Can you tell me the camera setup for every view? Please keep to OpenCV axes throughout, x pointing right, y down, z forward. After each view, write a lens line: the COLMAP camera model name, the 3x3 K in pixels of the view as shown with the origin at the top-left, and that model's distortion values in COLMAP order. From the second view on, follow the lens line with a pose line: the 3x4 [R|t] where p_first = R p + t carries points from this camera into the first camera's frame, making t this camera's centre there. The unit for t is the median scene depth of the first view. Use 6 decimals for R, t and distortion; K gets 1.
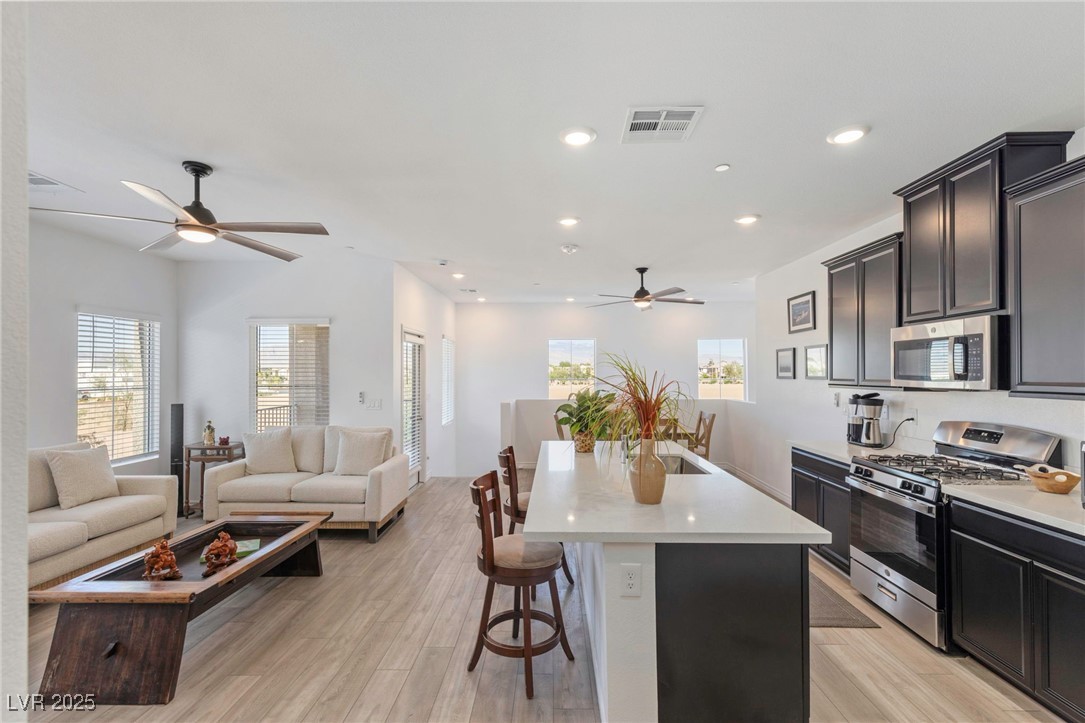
lens RADIAL K [[485.1, 0, 546.5], [0, 485.1, 368.4], [0, 0, 1]] dist [0.005303, 0.000497]
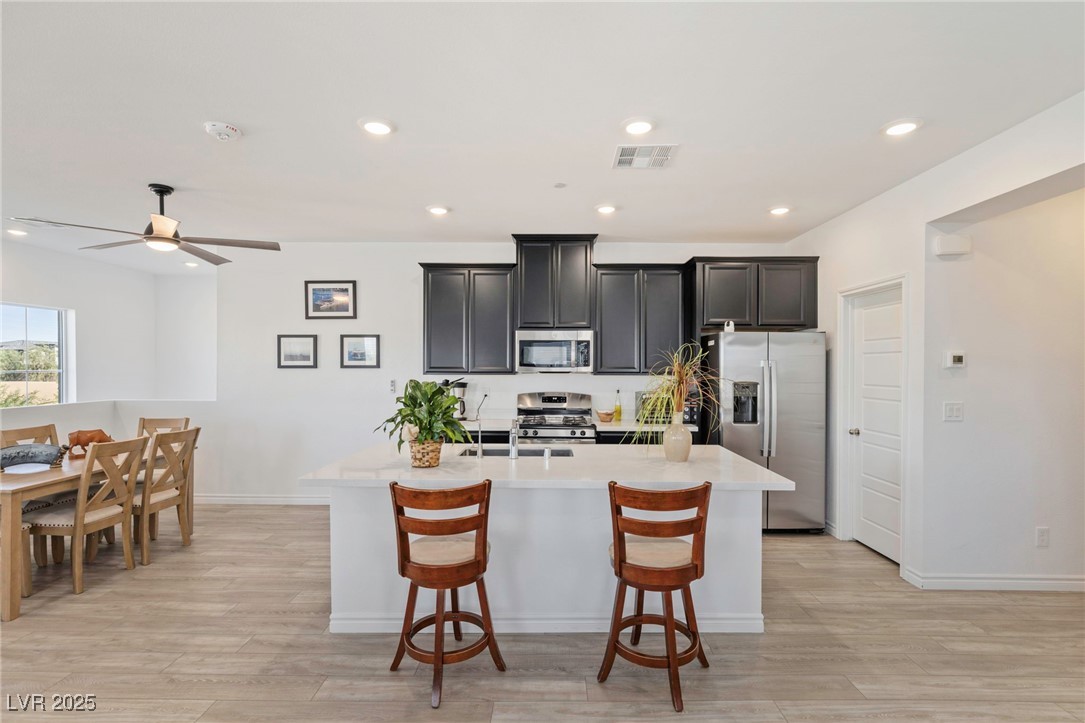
lens RADIAL K [[510.2, 0, 546.5], [0, 510.2, 362.9], [0, 0, 1]] dist [-0.001778, 0.000078]
pose [[-0.002872, 0.006577, 0.999974, -0.716341], [-0.013560, 0.999886, -0.006615, 0.018402], [-0.999904, -0.013579, -0.002783, 0.843913]]
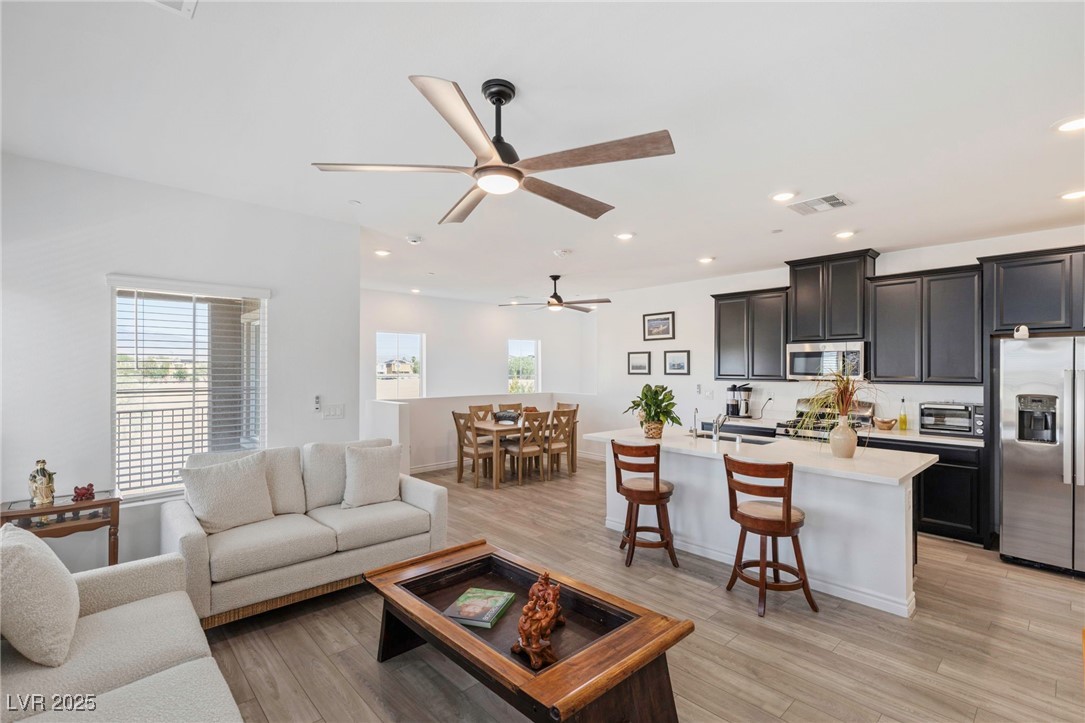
lens RADIAL K [[485.1, 0, 544.8], [0, 485.1, 368.9], [0, 0, 1]] dist [0.005303, 0.000497]
pose [[0.724763, 0.002186, 0.688995, -0.951376], [-0.009904, 0.999925, 0.007245, -0.001823], [-0.688927, -0.012075, 0.724730, 0.339160]]
